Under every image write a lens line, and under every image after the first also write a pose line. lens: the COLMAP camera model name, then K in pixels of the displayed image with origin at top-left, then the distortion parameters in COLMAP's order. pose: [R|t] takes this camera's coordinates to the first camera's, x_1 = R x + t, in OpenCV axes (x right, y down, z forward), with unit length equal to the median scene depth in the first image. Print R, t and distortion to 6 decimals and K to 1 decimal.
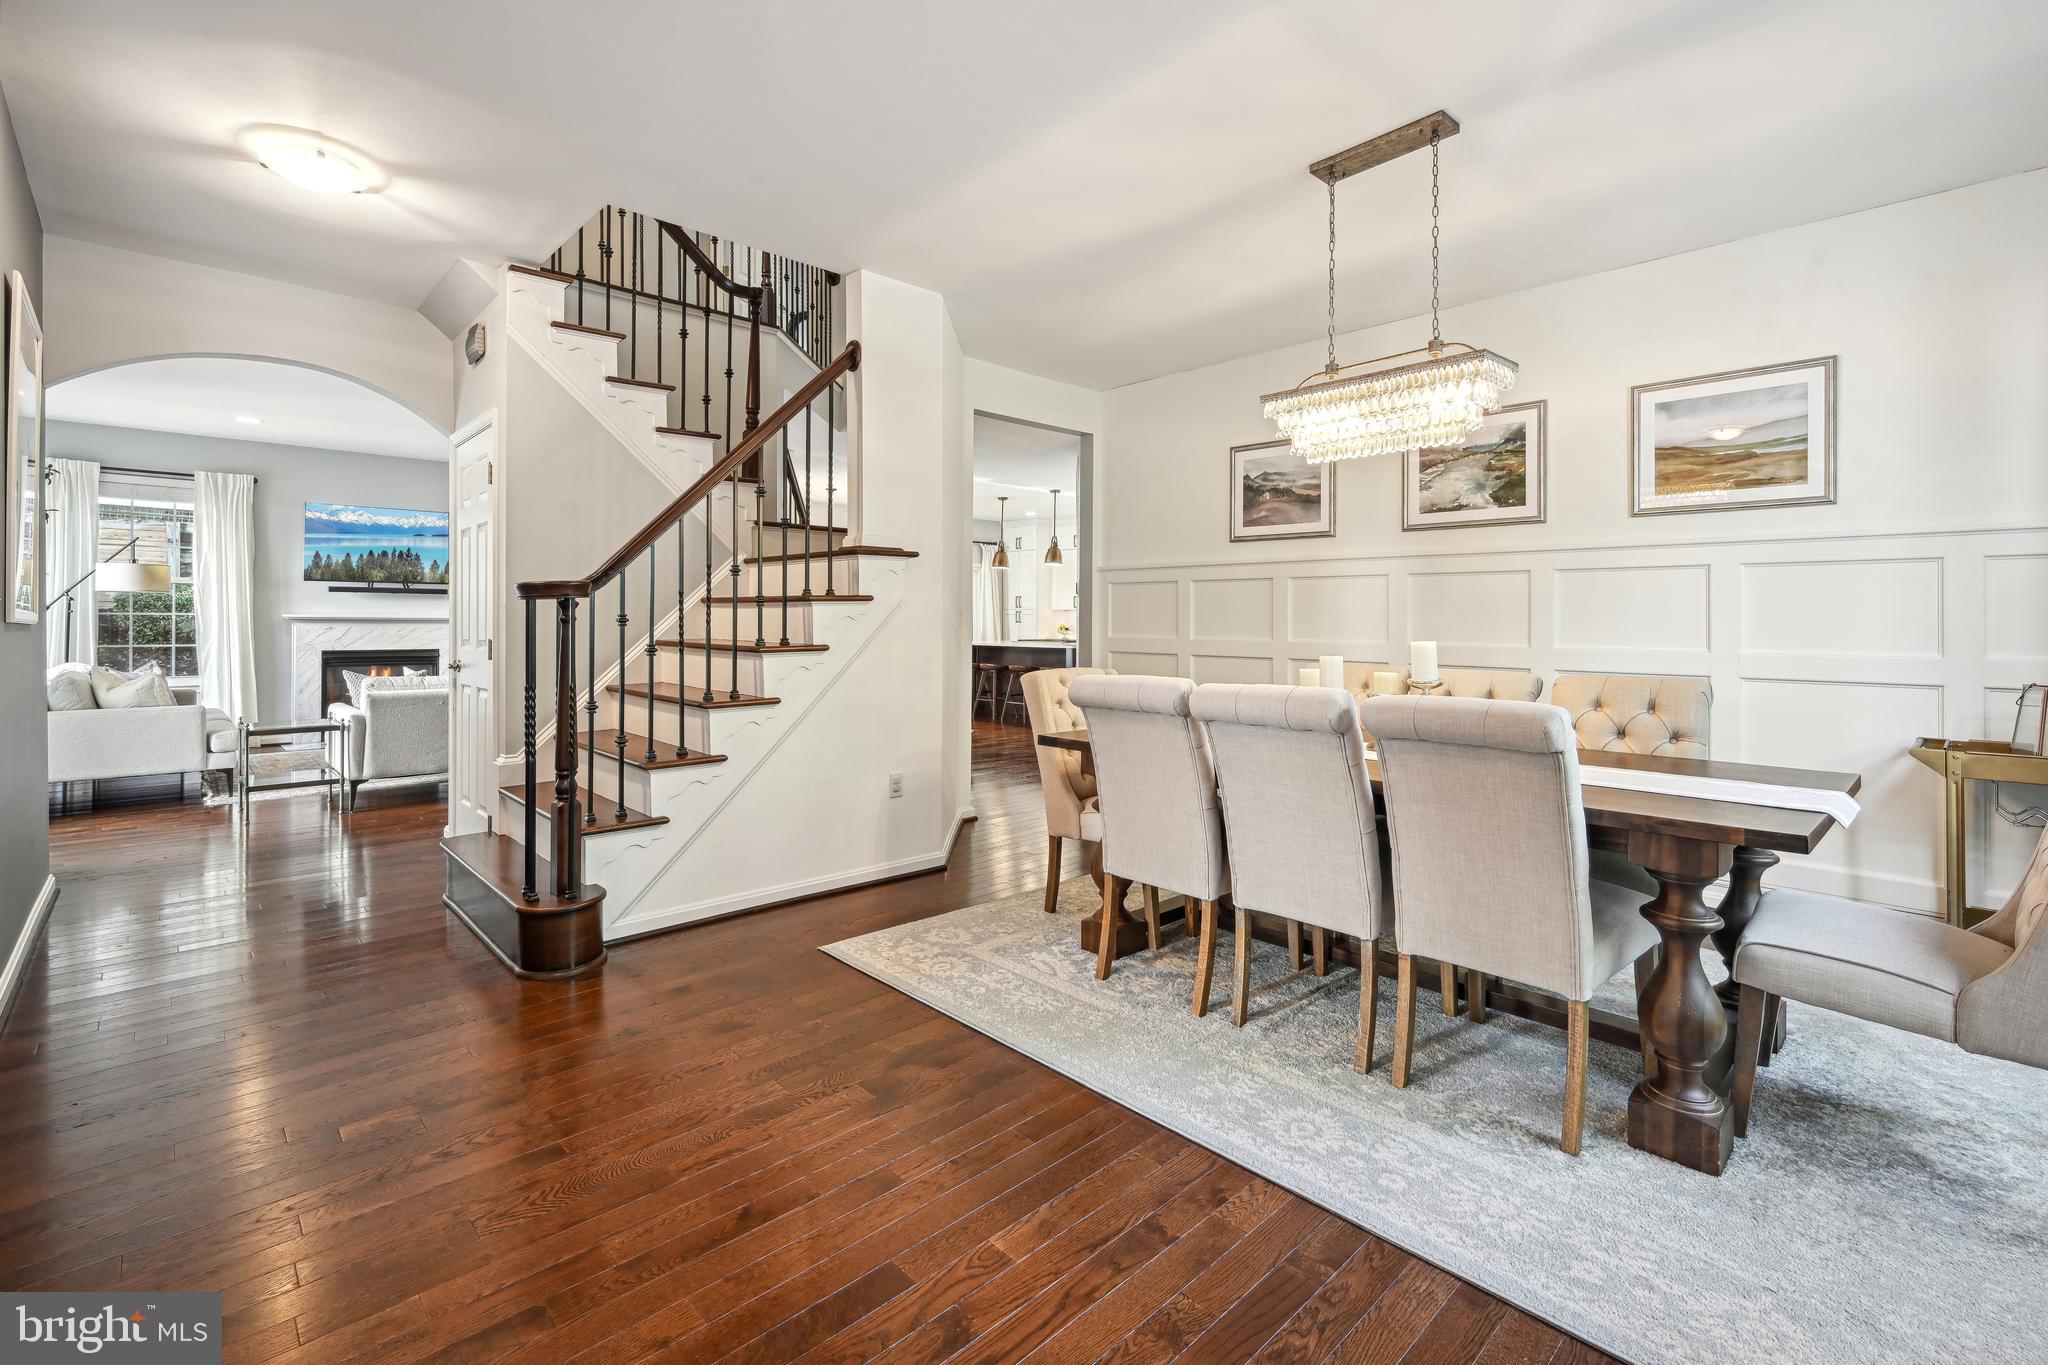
lens RADIAL K [[896.5, 0, 1024.9], [0, 896.5, 625.4], [0, 0, 1]] dist [-0.011020, -0.000055]
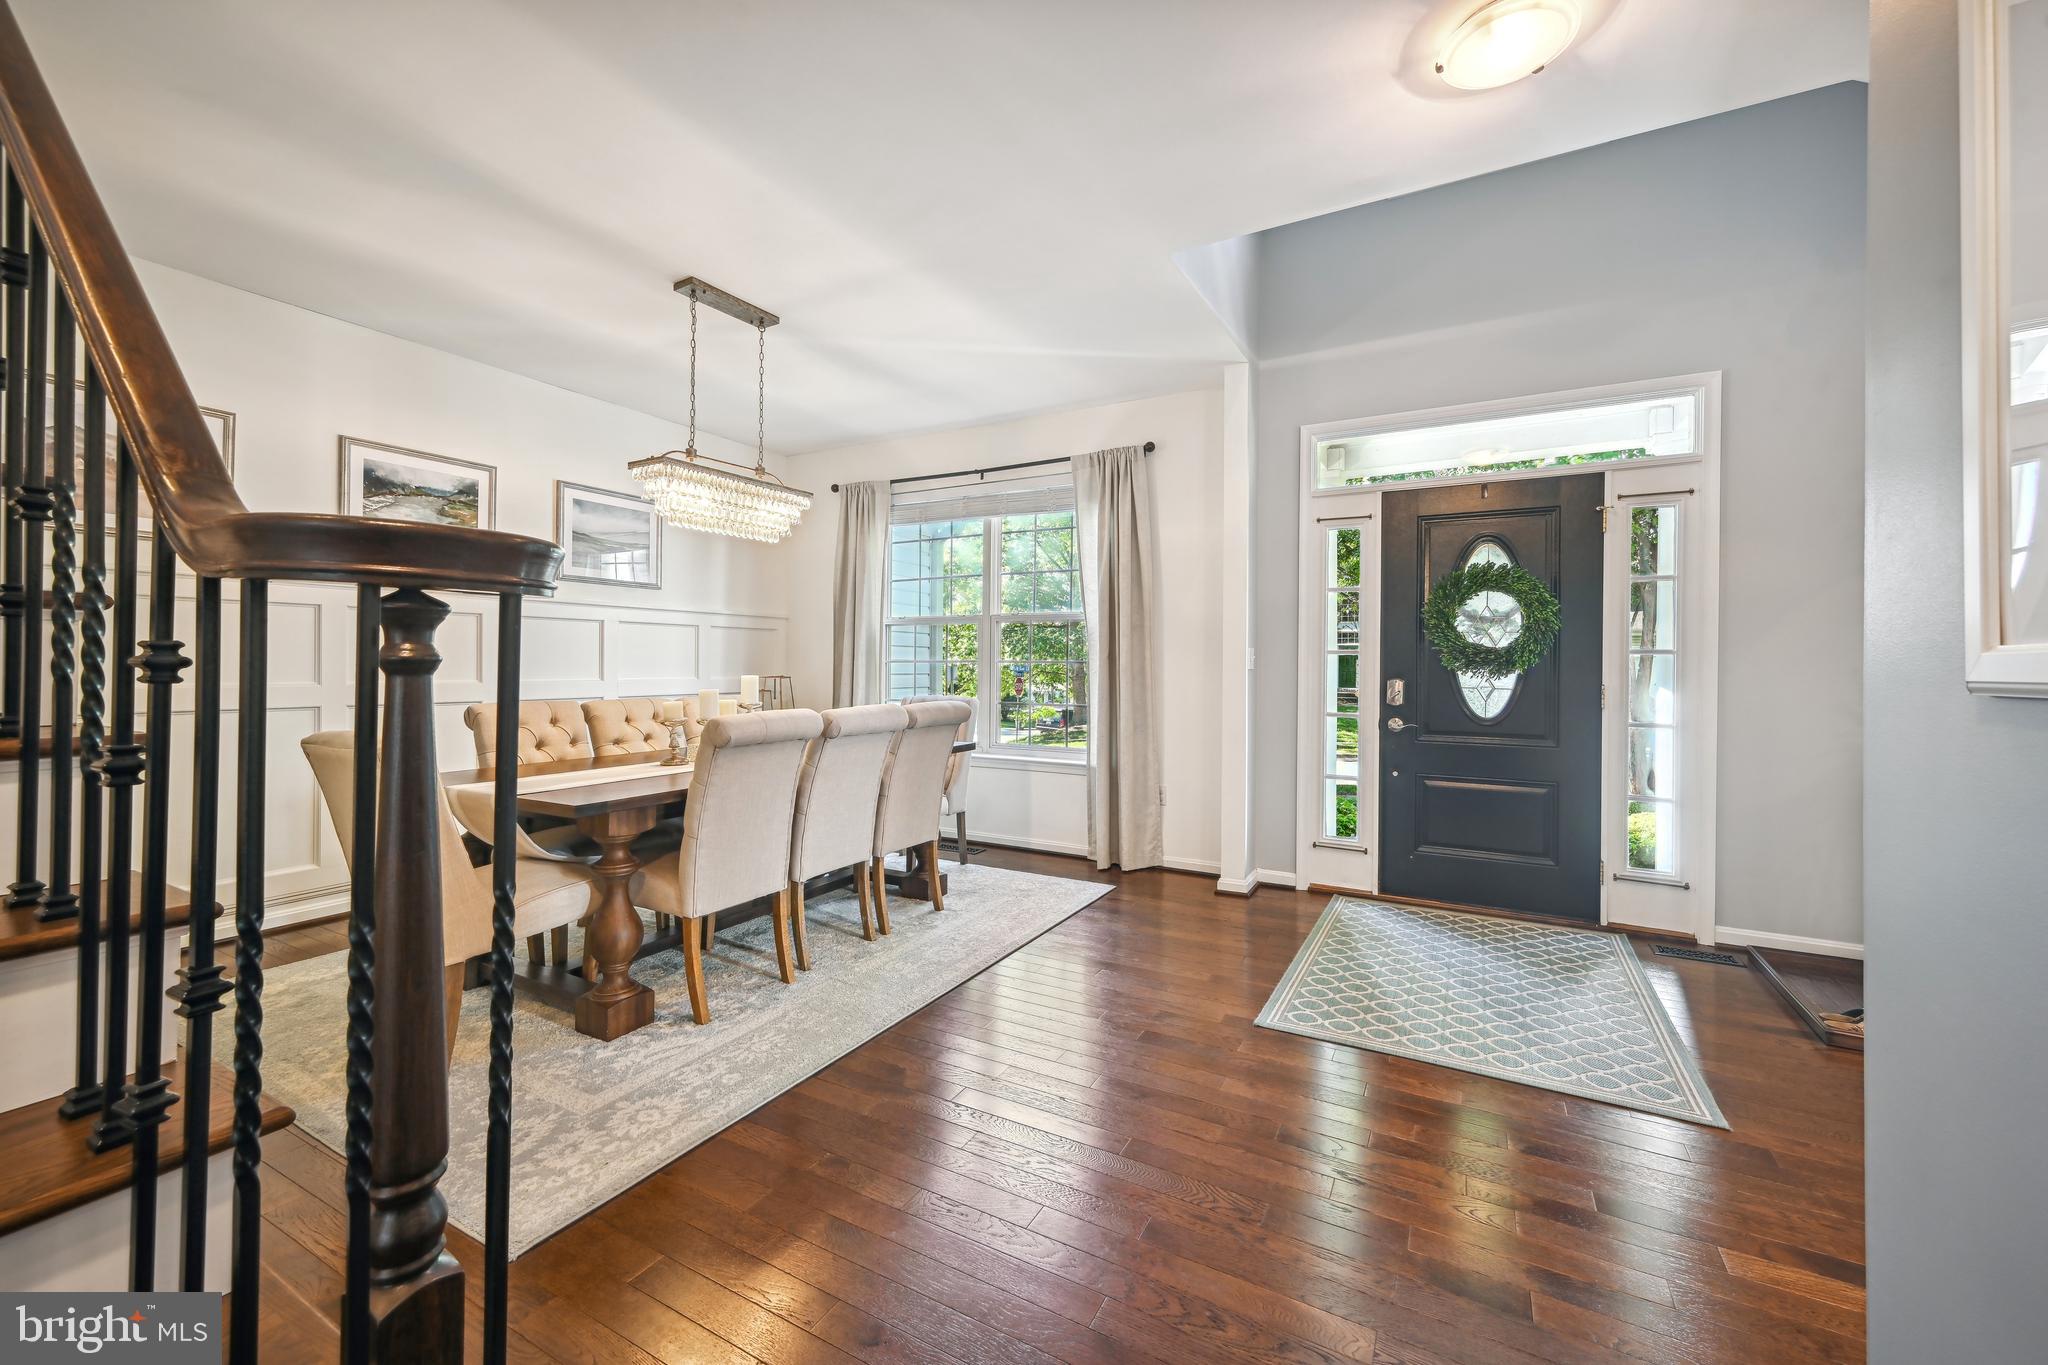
lens RADIAL K [[807.9, 0, 1042.5], [0, 807.9, 663.4], [0, 0, 1]] dist [-0.006537, 0.000350]
pose [[-0.313151, -0.005011, 0.949690, -0.480477], [-0.000061, 0.999986, 0.005256, -0.004123], [-0.949703, 0.001588, -0.313147, 0.506943]]
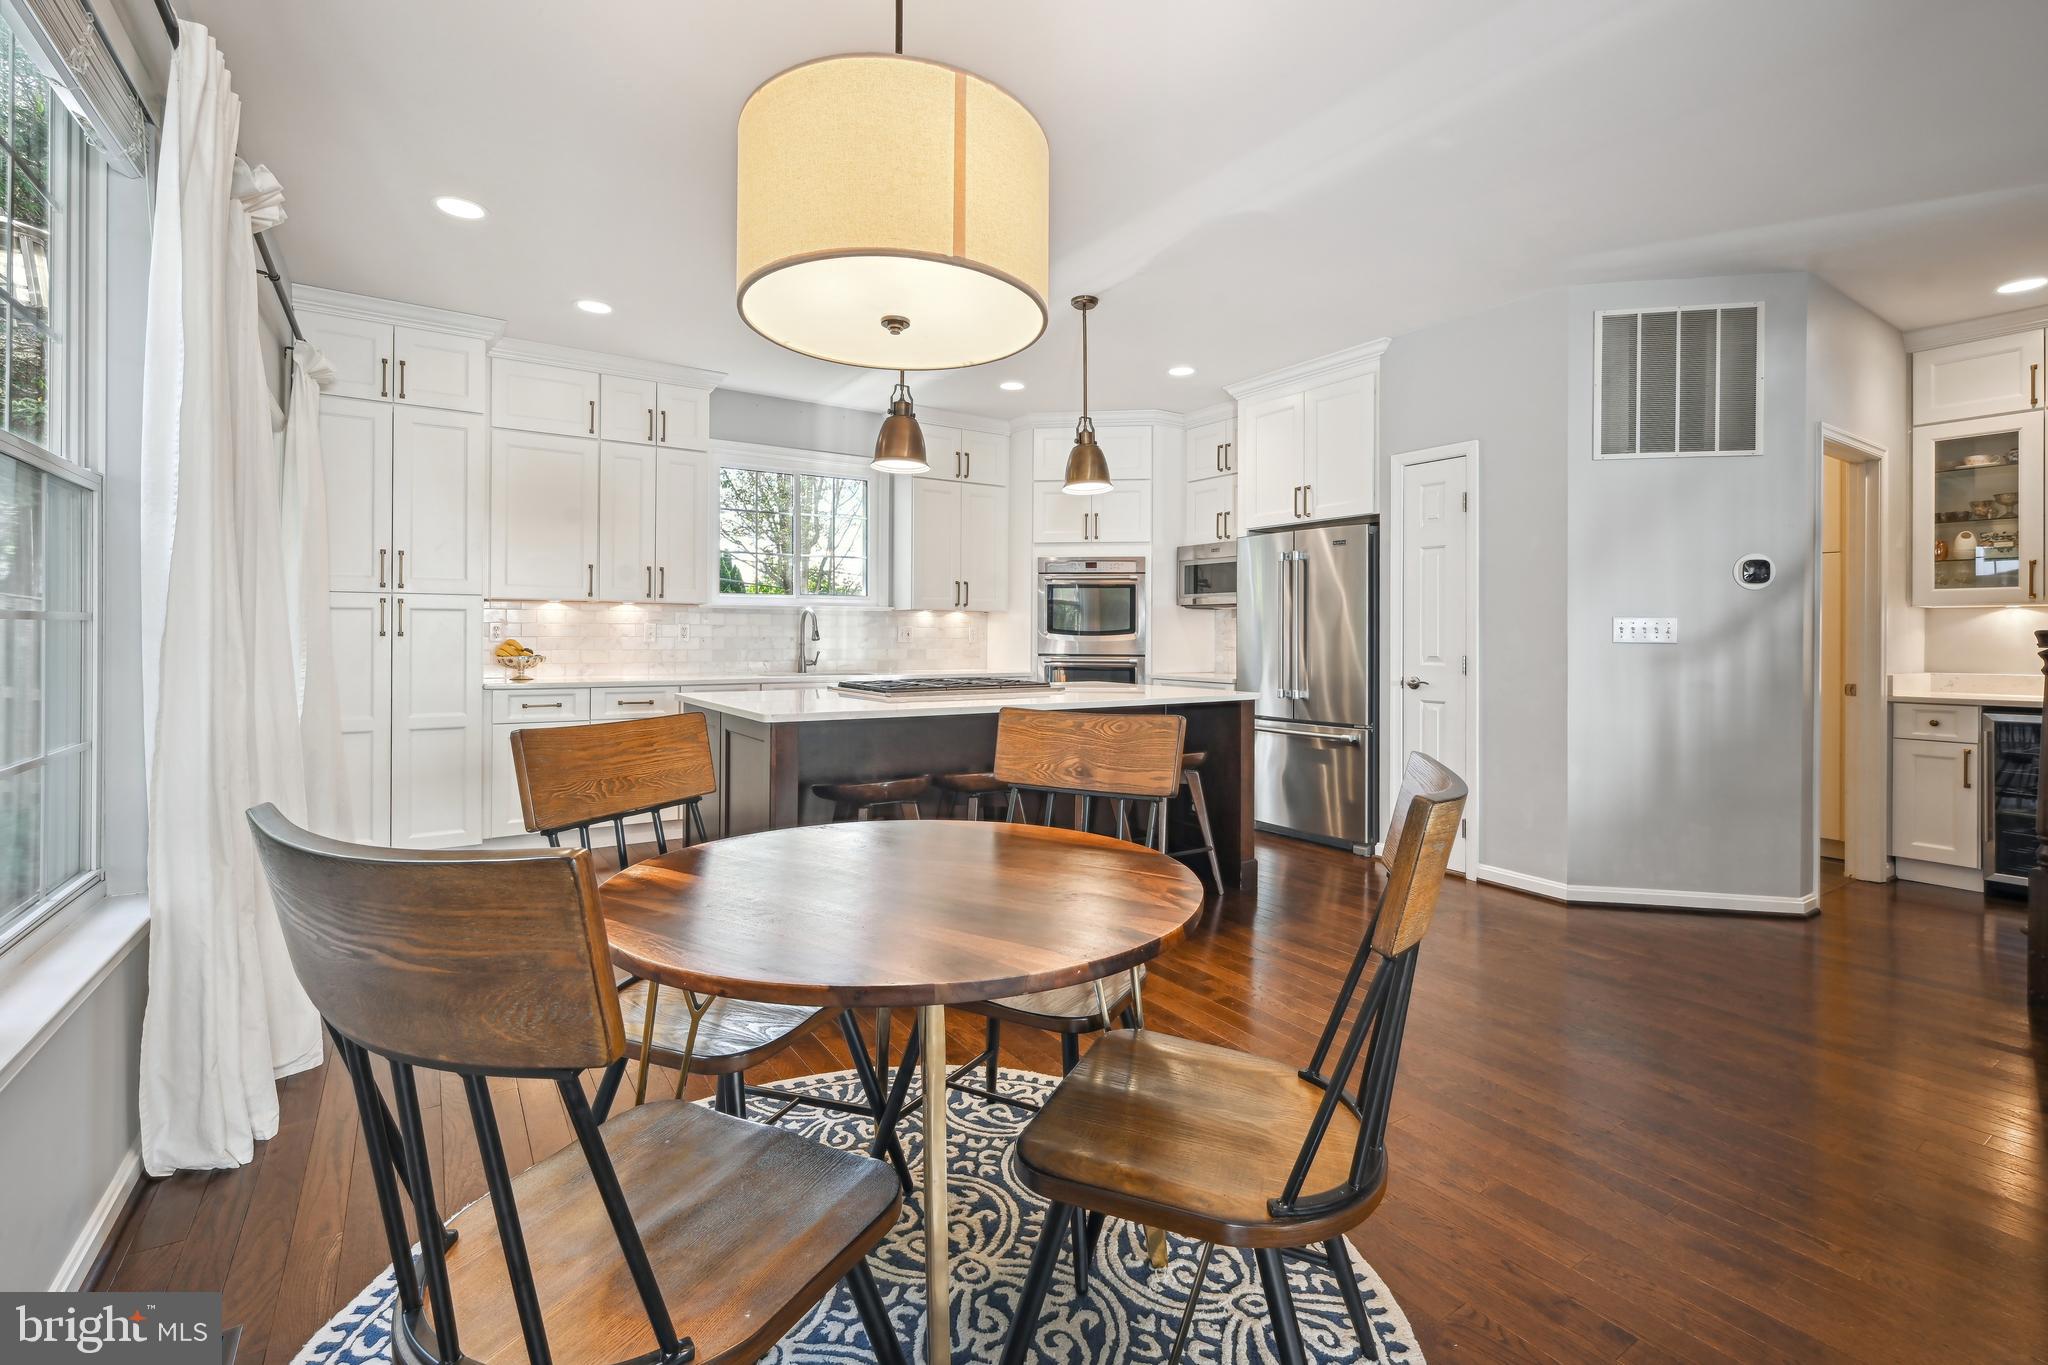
lens RADIAL K [[896.5, 0, 1032.2], [0, 896.5, 641.2], [0, 0, 1]] dist [-0.011020, -0.000055]
pose [[0.167944, -0.014061, 0.985696, -0.707046], [-0.000186, 0.999898, 0.014296, -0.016688], [-0.985796, -0.002584, 0.167925, 1.924586]]
